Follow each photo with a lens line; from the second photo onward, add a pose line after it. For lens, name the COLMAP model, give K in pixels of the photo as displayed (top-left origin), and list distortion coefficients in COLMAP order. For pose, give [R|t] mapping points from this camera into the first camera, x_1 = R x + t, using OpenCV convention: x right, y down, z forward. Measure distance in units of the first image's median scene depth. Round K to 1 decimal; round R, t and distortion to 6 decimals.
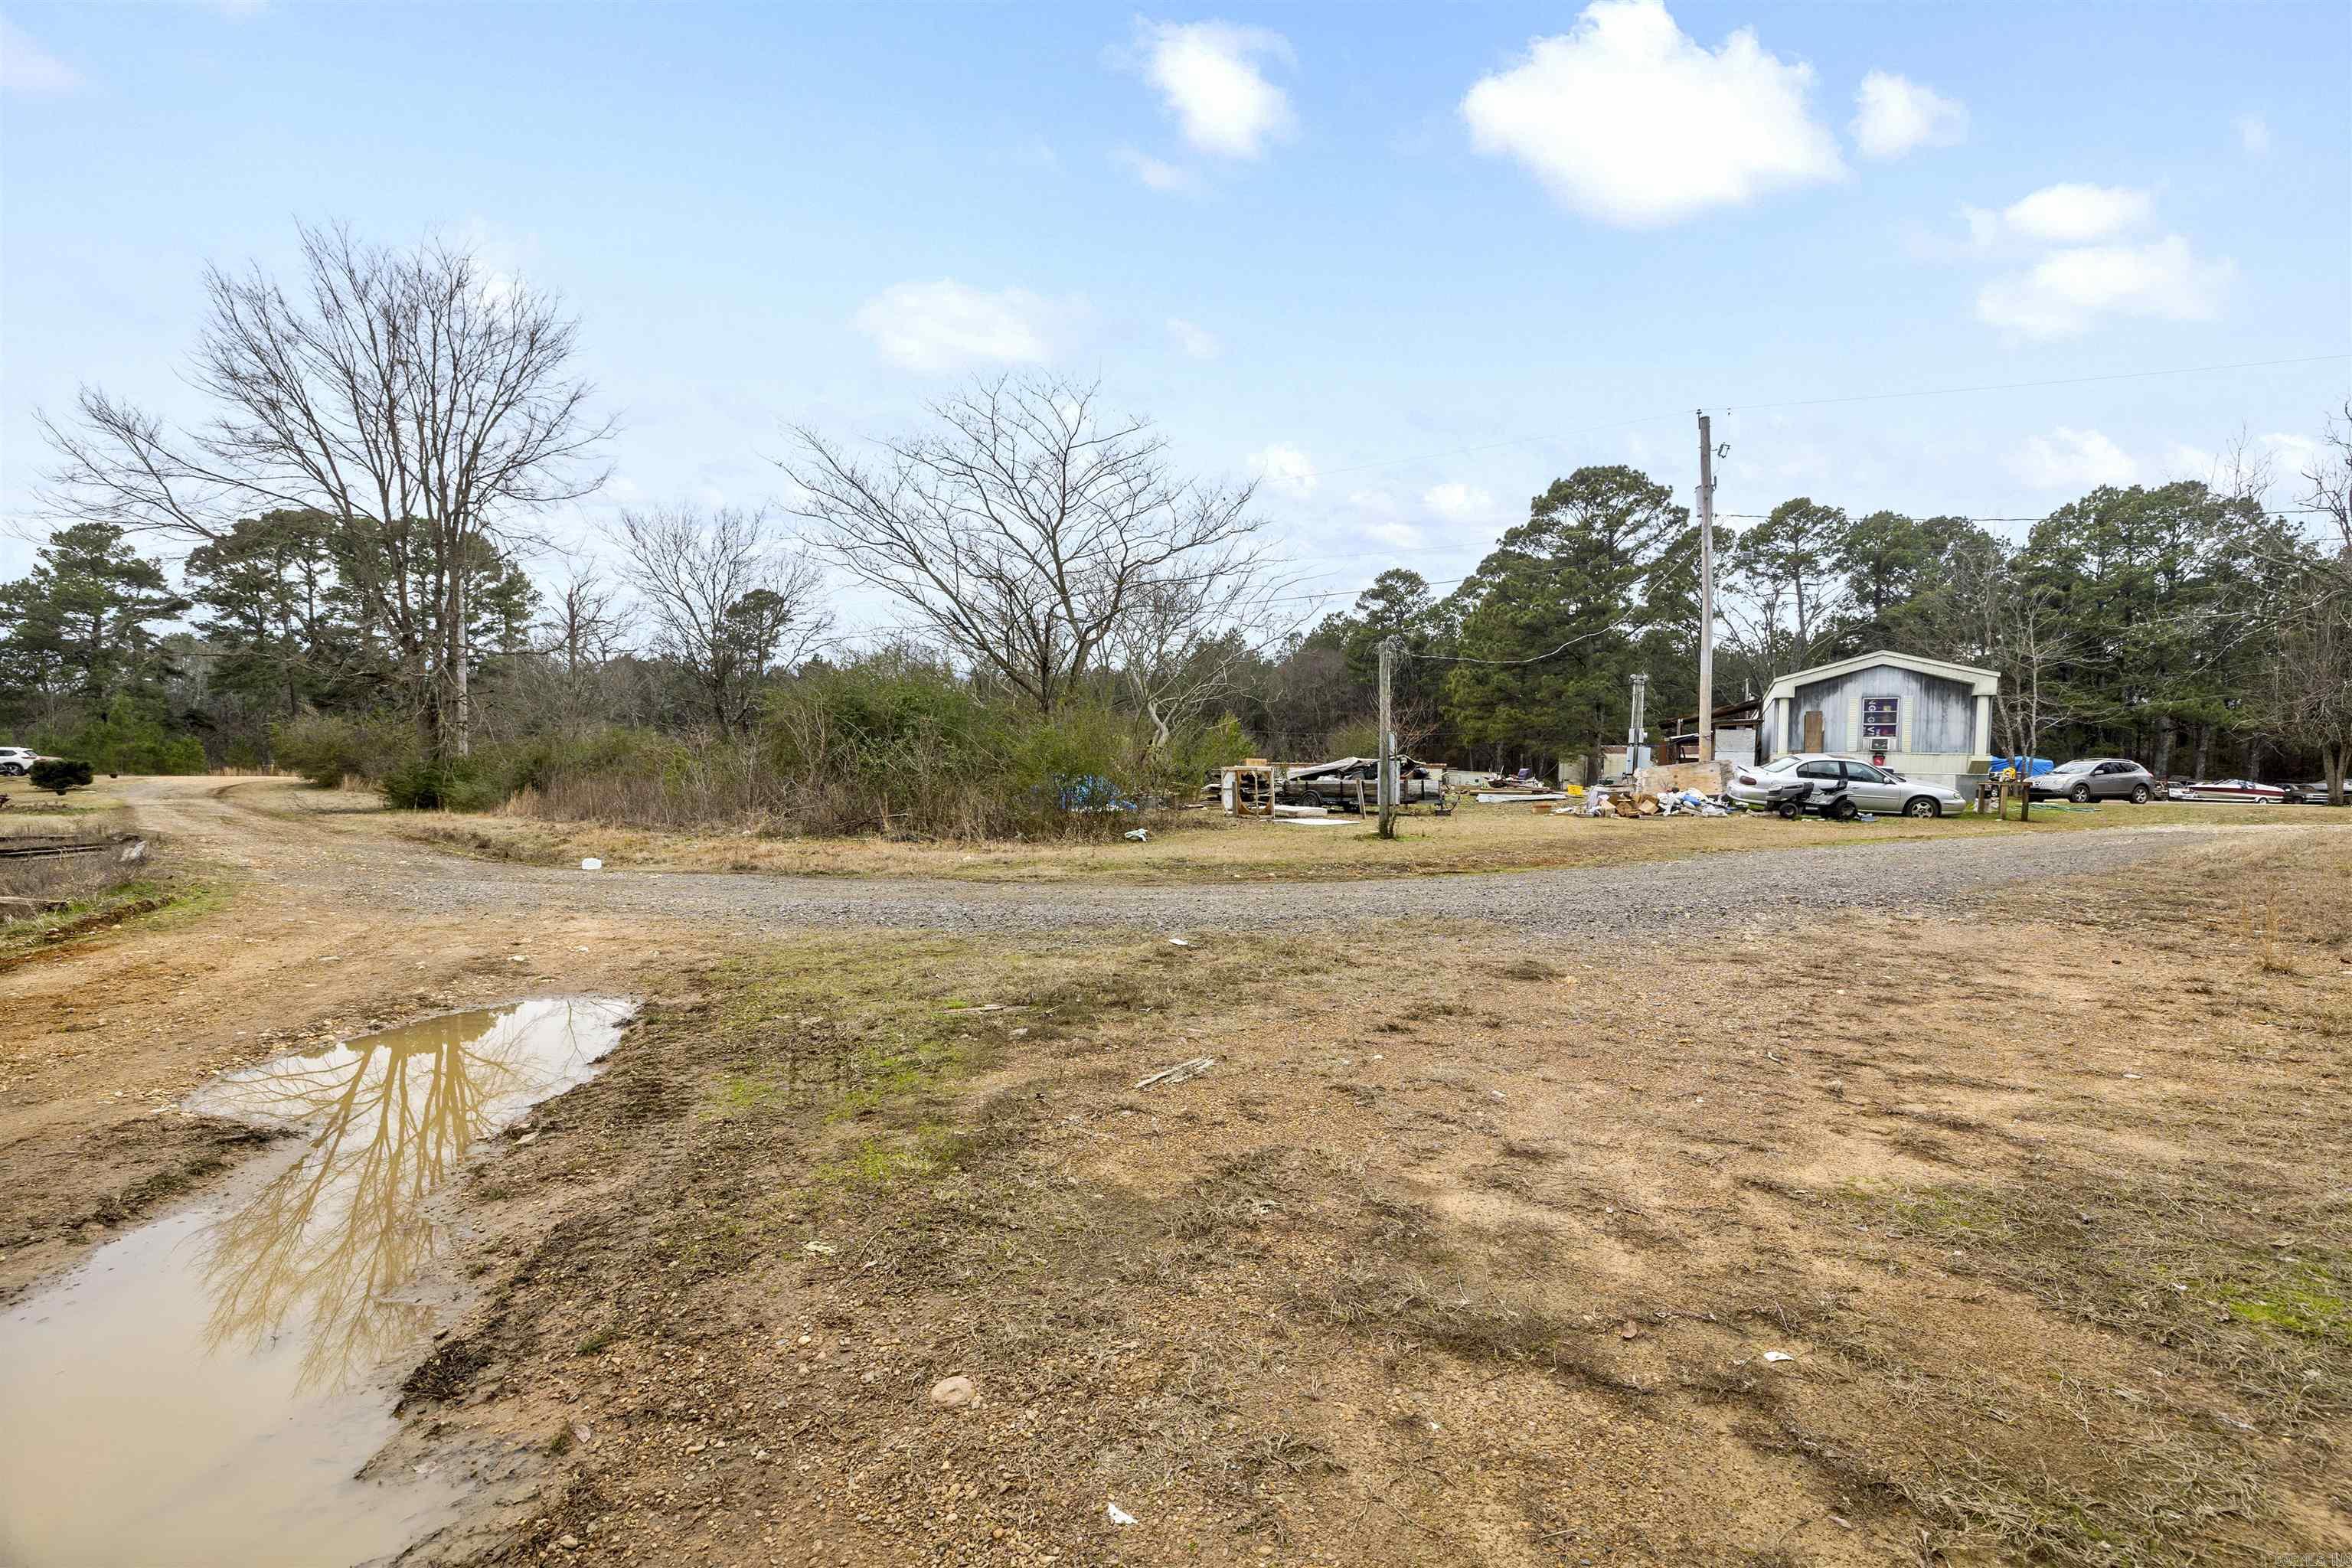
lens RADIAL K [[1005.2, 0, 1179.7], [0, 1005.2, 803.1], [0, 0, 1]] dist [-0.000883, -0.000154]
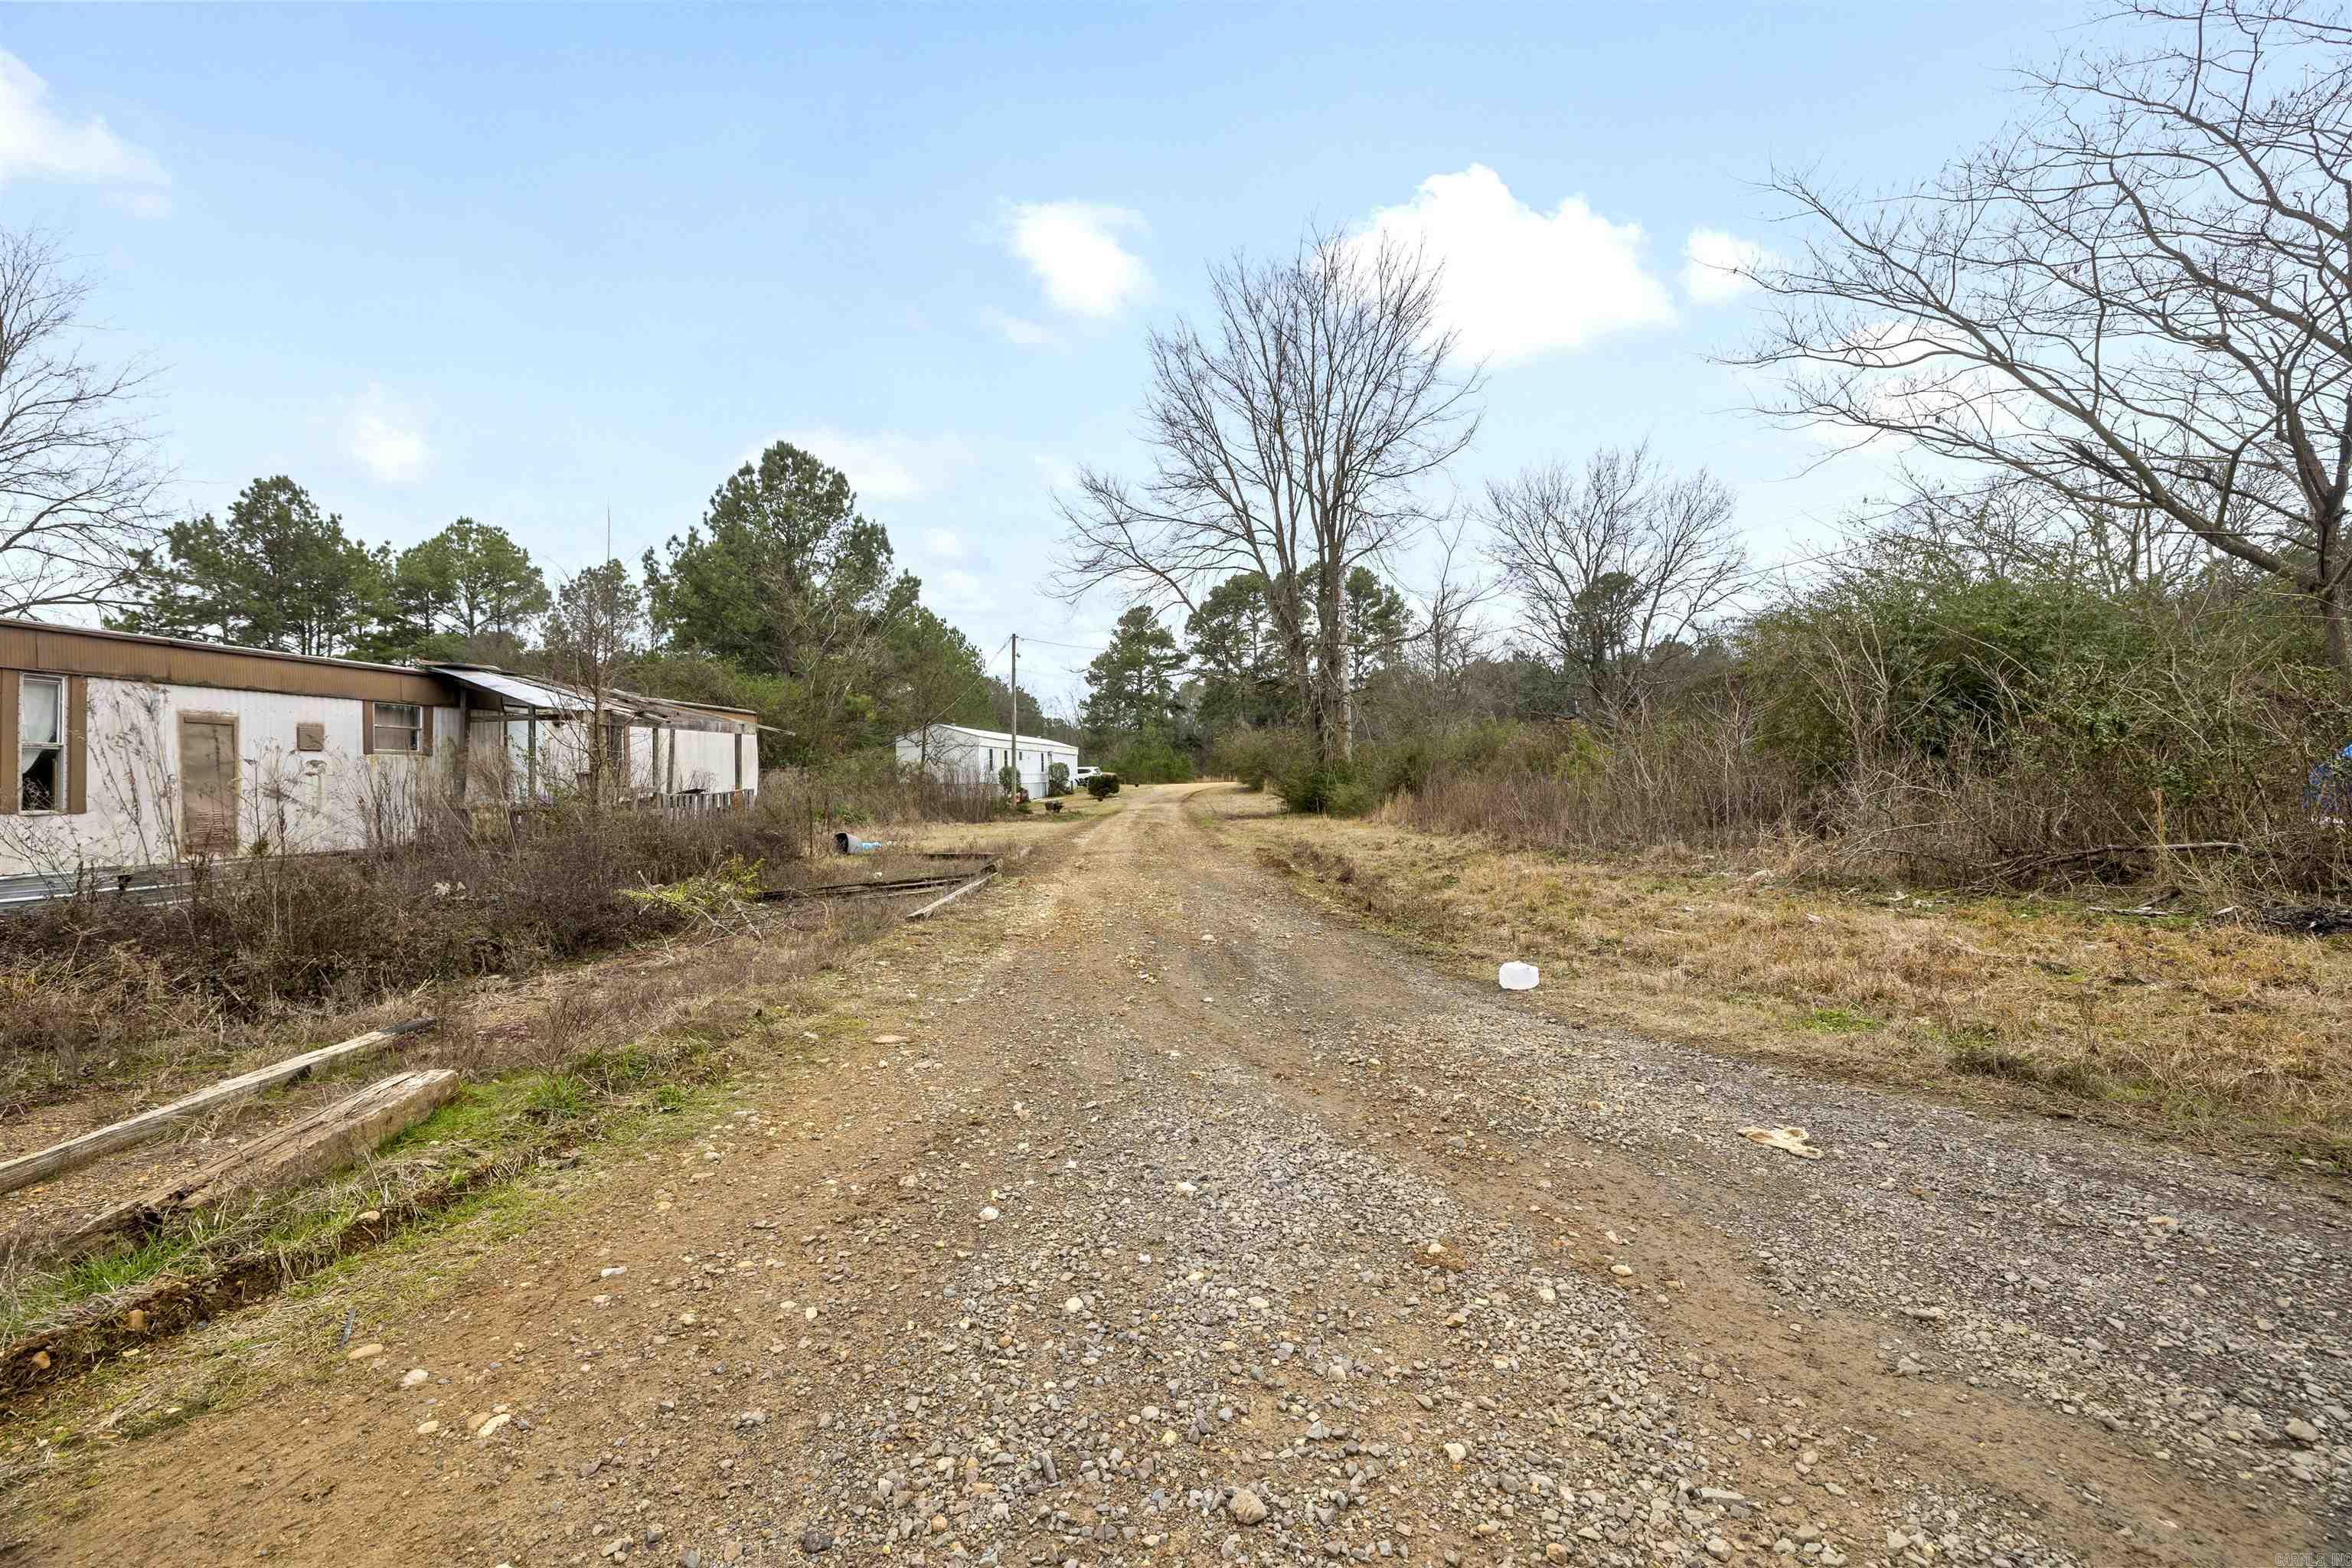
lens RADIAL K [[1005.2, 0, 1176.7], [0, 1005.2, 790.2], [0, 0, 1]] dist [-0.000883, -0.000154]
pose [[0.696646, -0.020786, -0.717114, -0.099967], [0.016995, 0.999778, -0.012469, -0.004383], [0.717214, -0.003501, 0.696845, 0.157437]]
